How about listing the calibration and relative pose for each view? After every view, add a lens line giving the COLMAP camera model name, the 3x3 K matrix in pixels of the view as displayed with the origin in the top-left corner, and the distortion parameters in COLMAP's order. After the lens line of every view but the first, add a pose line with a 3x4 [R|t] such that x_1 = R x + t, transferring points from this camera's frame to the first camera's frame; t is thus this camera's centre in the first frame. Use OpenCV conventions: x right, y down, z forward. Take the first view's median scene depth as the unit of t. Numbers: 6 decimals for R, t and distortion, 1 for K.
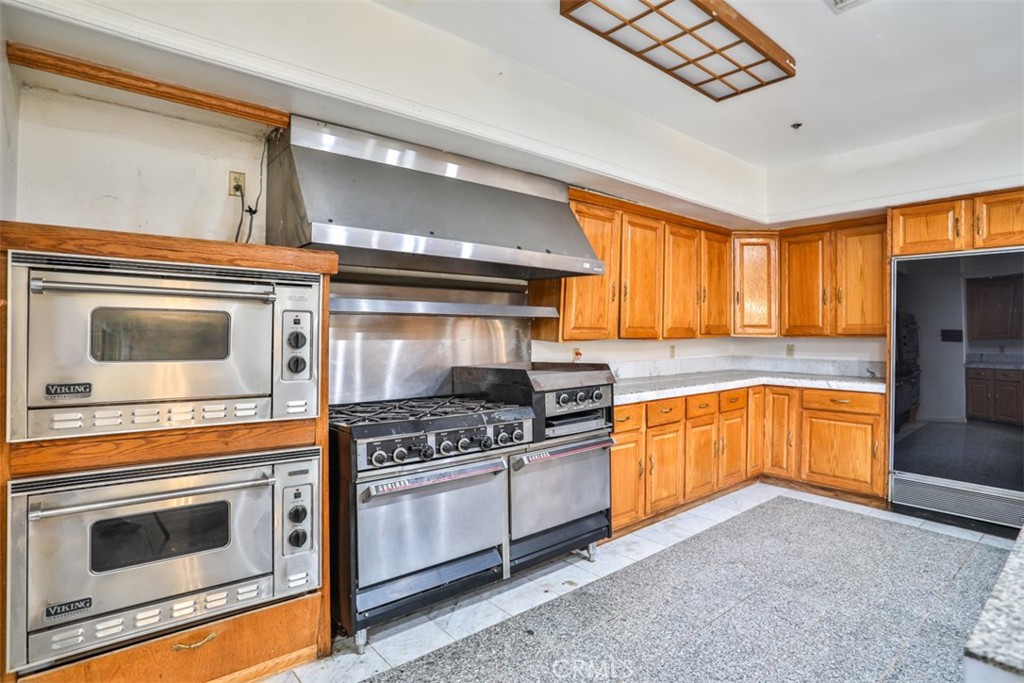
lens RADIAL K [[534.2, 0, 508.7], [0, 534.2, 338.0], [0, 0, 1]] dist [-0.063176, 0.018996]
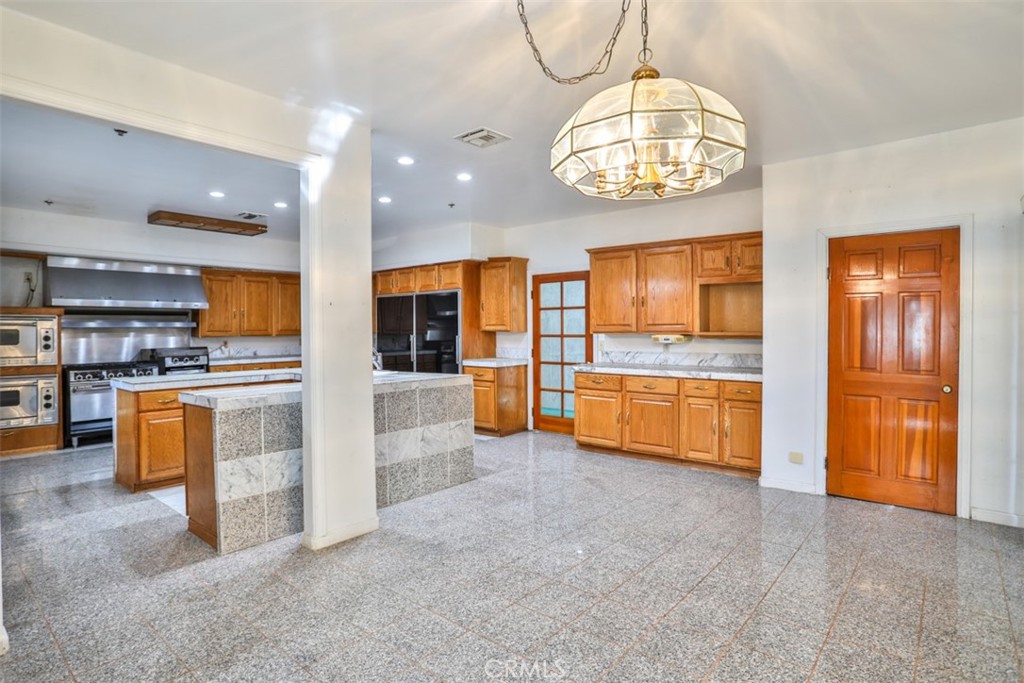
lens RADIAL K [[534.2, 0, 515.9], [0, 534.2, 336.5], [0, 0, 1]] dist [-0.063176, 0.018996]
pose [[0.980909, -0.013035, 0.194029, 1.596385], [0.012283, 0.999912, 0.005076, 0.011924], [-0.194078, -0.002596, 0.980983, -2.298181]]
